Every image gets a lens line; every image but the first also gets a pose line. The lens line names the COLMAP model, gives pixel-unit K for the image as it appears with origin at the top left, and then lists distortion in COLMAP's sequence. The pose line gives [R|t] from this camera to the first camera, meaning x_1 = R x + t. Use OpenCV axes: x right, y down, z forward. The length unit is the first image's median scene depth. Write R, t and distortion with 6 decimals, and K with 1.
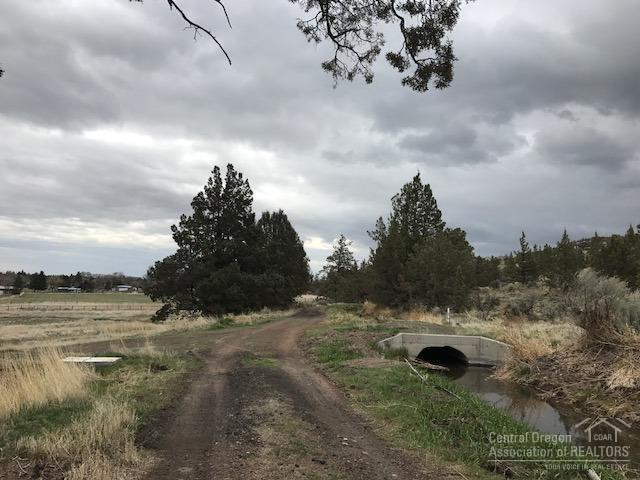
lens RADIAL K [[519.6, 0, 320.0], [0, 519.6, 240.0], [0, 0, 1]] dist [0.005693, 0.007583]
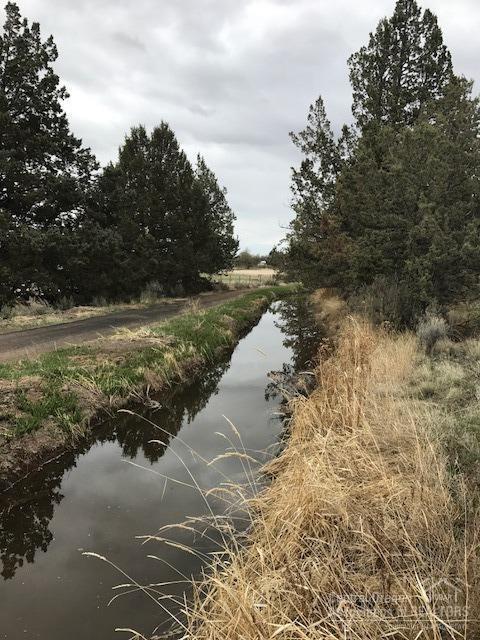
lens RADIAL K [[519.6, 0, 240.0], [0, 519.6, 320.0], [0, 0, 1]] dist [0.005693, 0.007583]
pose [[0.987740, 0.013864, -0.155493, 0.118936], [0.016587, 0.981089, 0.192843, 0.055301], [0.155226, -0.193058, 0.968831, 0.504101]]
